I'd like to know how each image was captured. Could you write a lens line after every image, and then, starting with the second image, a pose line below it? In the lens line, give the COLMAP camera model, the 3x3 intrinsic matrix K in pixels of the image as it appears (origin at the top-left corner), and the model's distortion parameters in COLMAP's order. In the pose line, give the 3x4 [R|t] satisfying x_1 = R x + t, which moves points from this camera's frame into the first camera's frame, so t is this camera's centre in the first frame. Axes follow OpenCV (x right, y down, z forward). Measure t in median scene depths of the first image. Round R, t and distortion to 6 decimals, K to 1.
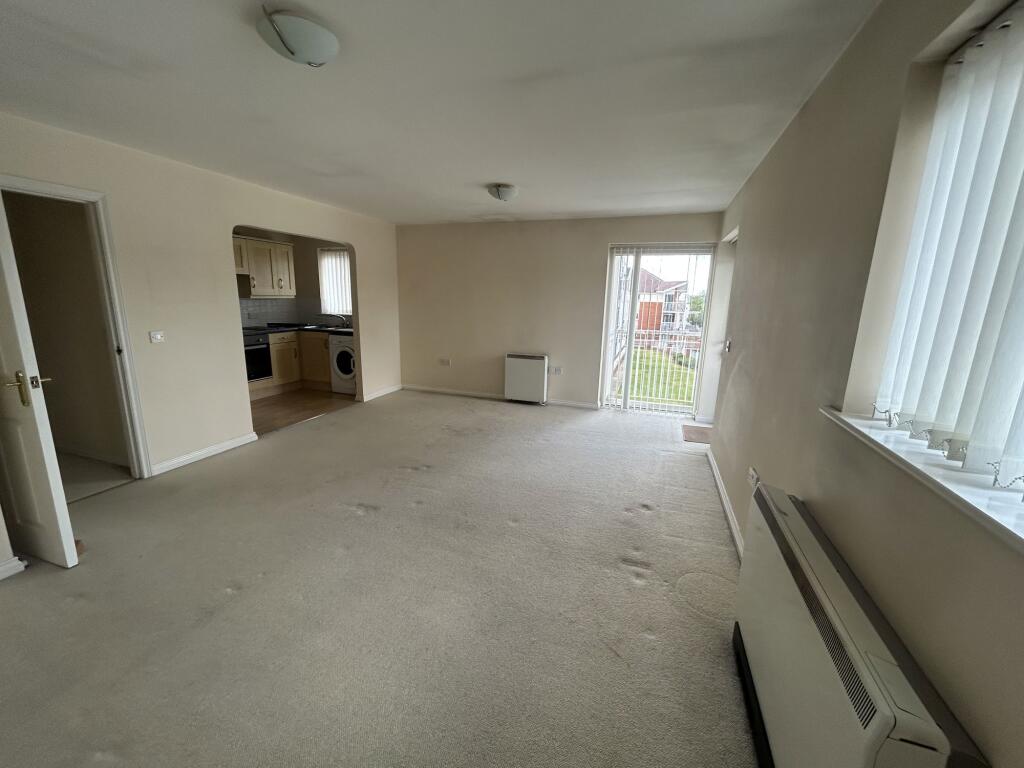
lens RADIAL K [[414.4, 0, 512.0], [0, 414.4, 384.0], [0, 0, 1]] dist [-0.002095, -0.000657]
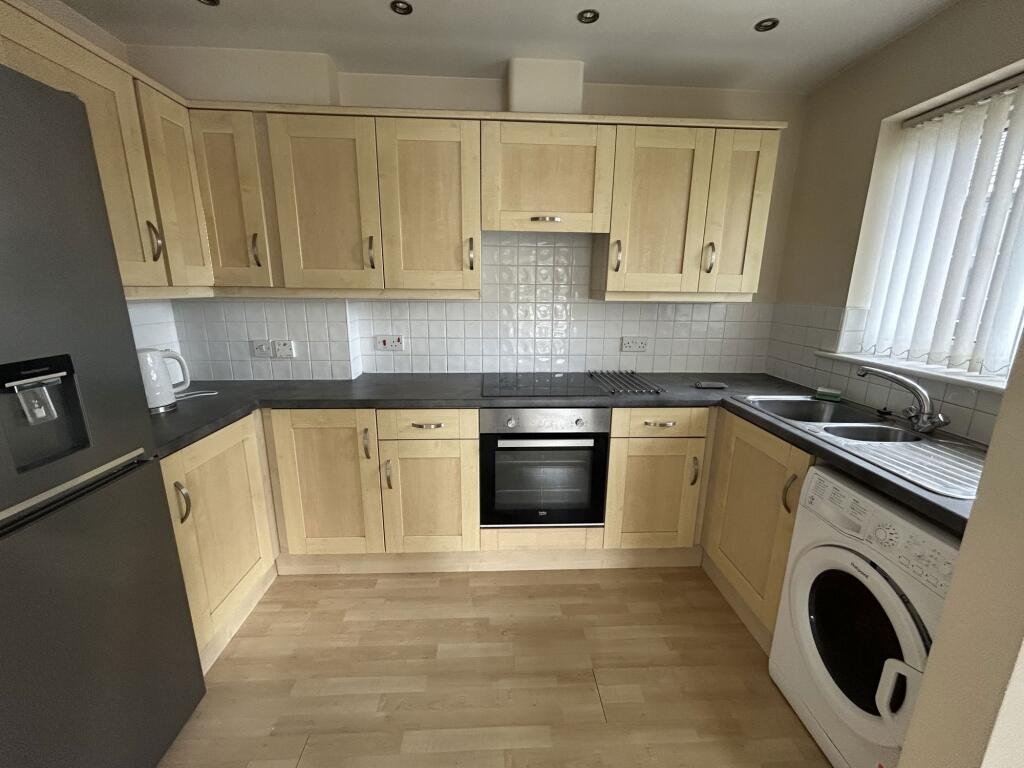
lens RADIAL K [[415.4, 0, 512.0], [0, 415.4, 384.0], [0, 0, 1]] dist [-0.000259, -0.000064]
pose [[0.365438, 0.189857, -0.911268, -0.299919], [-0.197293, 0.972534, 0.123503, -0.156138], [0.909687, 0.134655, 0.392858, 0.749286]]
